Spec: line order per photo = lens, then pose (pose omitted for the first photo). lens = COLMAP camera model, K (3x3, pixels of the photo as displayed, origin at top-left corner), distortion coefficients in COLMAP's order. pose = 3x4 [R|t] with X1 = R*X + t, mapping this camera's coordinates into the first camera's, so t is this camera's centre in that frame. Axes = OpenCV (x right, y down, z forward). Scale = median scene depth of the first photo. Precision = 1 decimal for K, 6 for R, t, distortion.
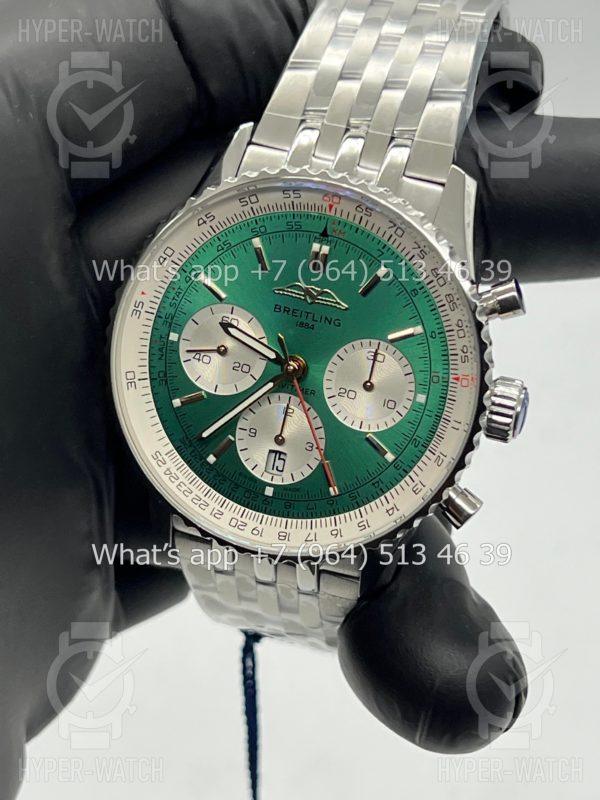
lens RADIAL K [[1908.6, 0, 298.4], [0, 1908.6, 402.9], [0, 0, 1]] dist [0.295197, 0.000000]
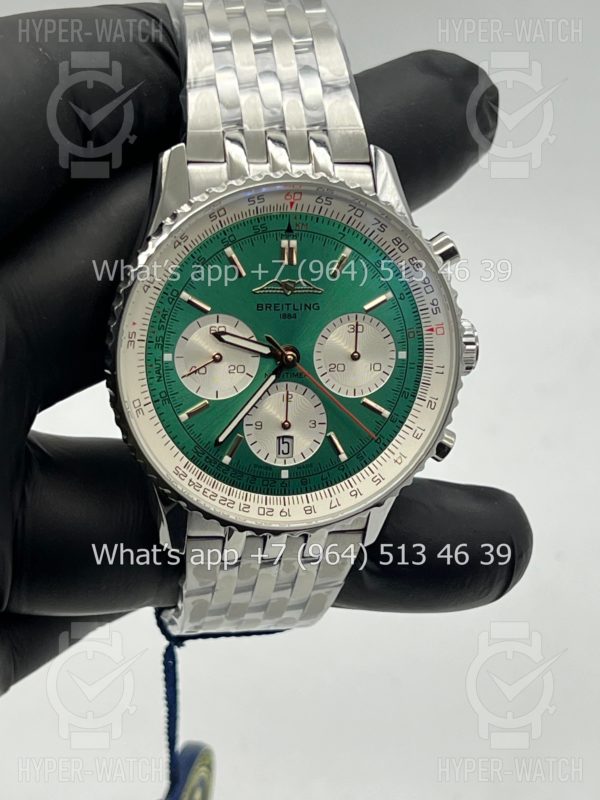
lens RADIAL K [[1908.6, 0, 301.7], [0, 1908.6, 398.8], [0, 0, 1]] dist [0.295197, 0.000000]
pose [[0.871238, -0.252366, 0.421017, -0.456737], [0.242991, 0.966984, 0.076792, -0.076421], [-0.426497, 0.035399, 0.903796, 0.019381]]
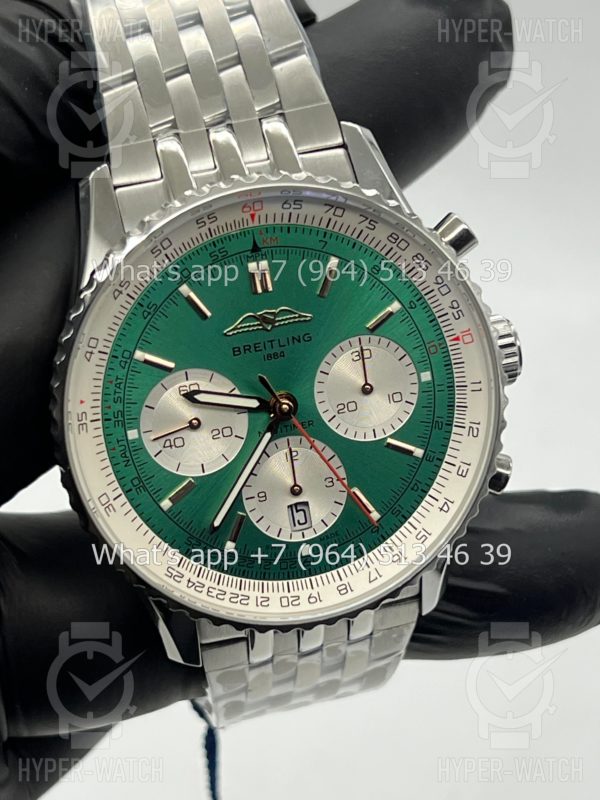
lens RADIAL K [[1908.6, 0, 297.8], [0, 1908.6, 398.8], [0, 0, 1]] dist [0.295197, 0.000000]
pose [[0.833772, -0.413944, 0.365341, -0.308815], [0.411550, 0.907078, 0.088522, -0.094462], [-0.368036, 0.076549, 0.926655, 0.200968]]
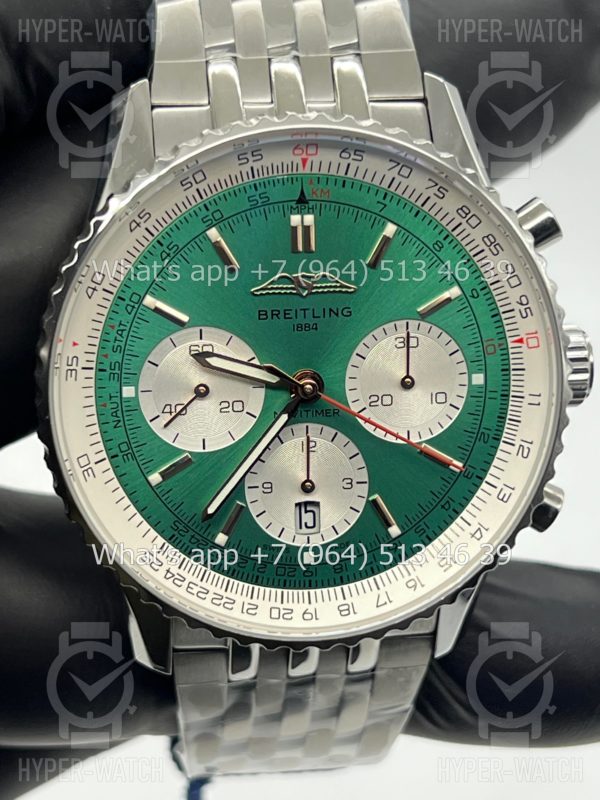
lens RADIAL K [[1908.6, 0, 302.9], [0, 1908.6, 400.3], [0, 0, 1]] dist [0.295197, 0.000000]
pose [[0.901344, -0.270861, 0.337954, -0.254145], [0.272684, 0.961139, 0.043060, -0.045269], [-0.336484, 0.053343, 0.940177, 0.306545]]
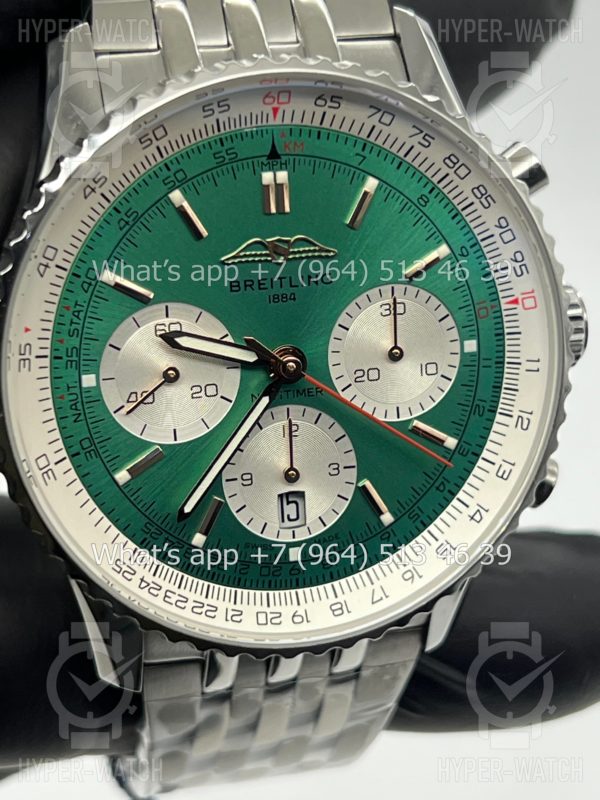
lens RADIAL K [[1908.6, 0, 299.6], [0, 1908.6, 400.5], [0, 0, 1]] dist [0.295197, 0.000000]
pose [[0.841083, -0.326648, 0.431138, -0.286627], [0.312447, 0.944036, 0.105704, -0.074752], [-0.441538, 0.045802, 0.896073, 0.407508]]
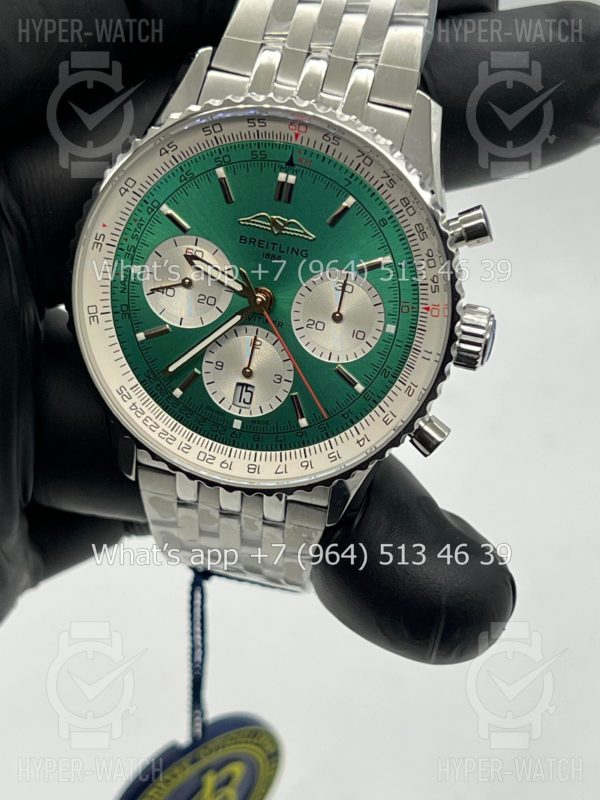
lens RADIAL K [[1908.6, 0, 304.0], [0, 1908.6, 399.6], [0, 0, 1]] dist [0.295197, 0.000000]
pose [[0.996624, -0.023658, 0.078624, -0.059270], [0.018803, 0.997904, 0.061924, -0.027645], [-0.079924, -0.060236, 0.994979, 0.010875]]
